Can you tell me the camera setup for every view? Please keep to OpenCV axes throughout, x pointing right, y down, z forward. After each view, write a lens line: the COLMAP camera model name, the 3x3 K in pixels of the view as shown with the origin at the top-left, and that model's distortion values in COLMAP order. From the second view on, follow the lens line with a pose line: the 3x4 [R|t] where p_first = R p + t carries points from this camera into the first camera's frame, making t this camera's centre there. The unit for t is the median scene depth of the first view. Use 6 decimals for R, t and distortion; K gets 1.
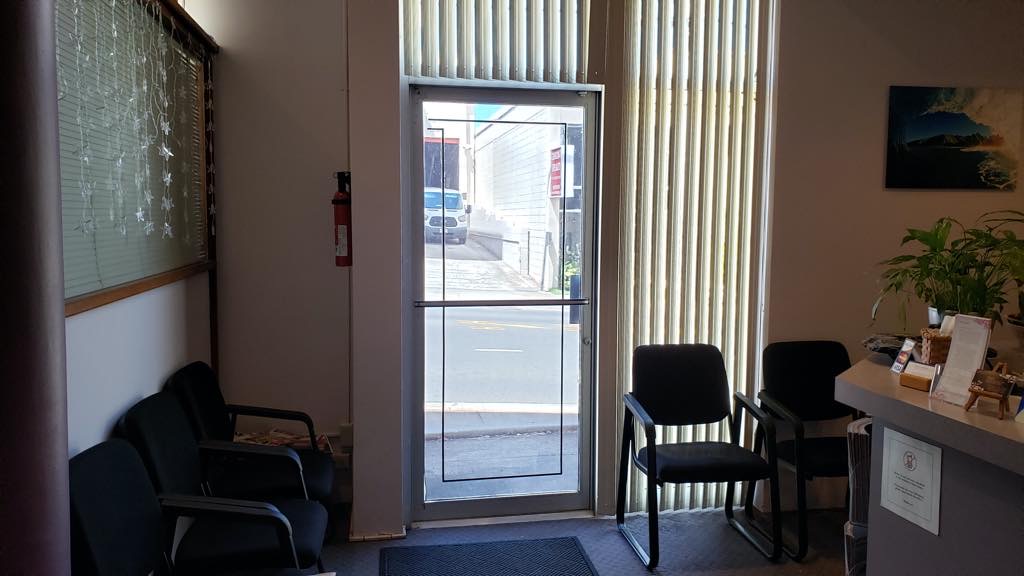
lens RADIAL K [[809.9, 0, 533.3], [0, 809.9, 279.2], [0, 0, 1]] dist [0.025090, -0.003016]
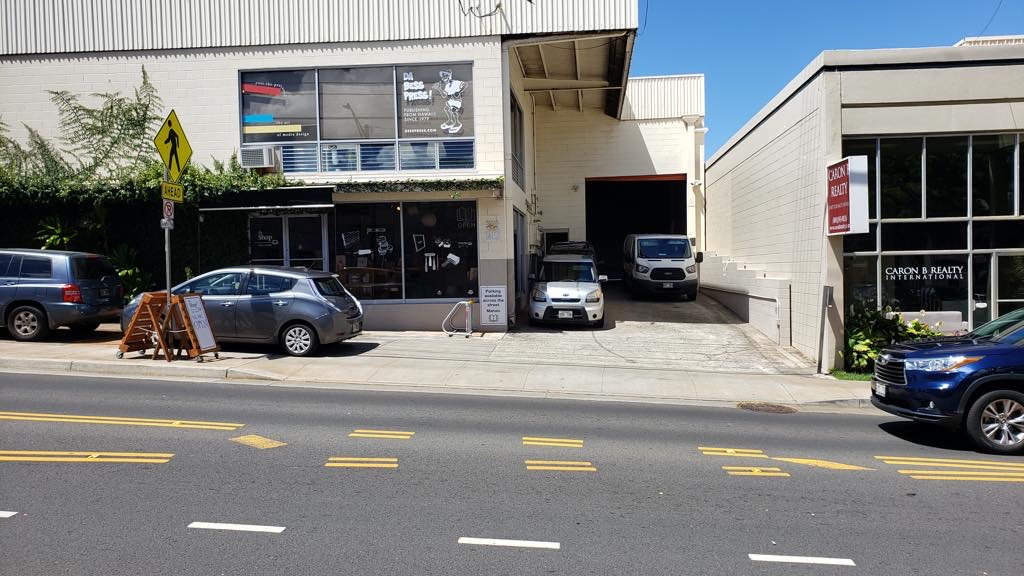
lens RADIAL K [[809.9, 0, 512.7], [0, 809.9, 296.8], [0, 0, 1]] dist [0.025090, -0.003016]
pose [[0.956066, -0.010558, -0.292962, -0.024303], [-0.001747, 0.999128, -0.041708, -0.014862], [0.293146, 0.040387, 0.955214, 0.198360]]
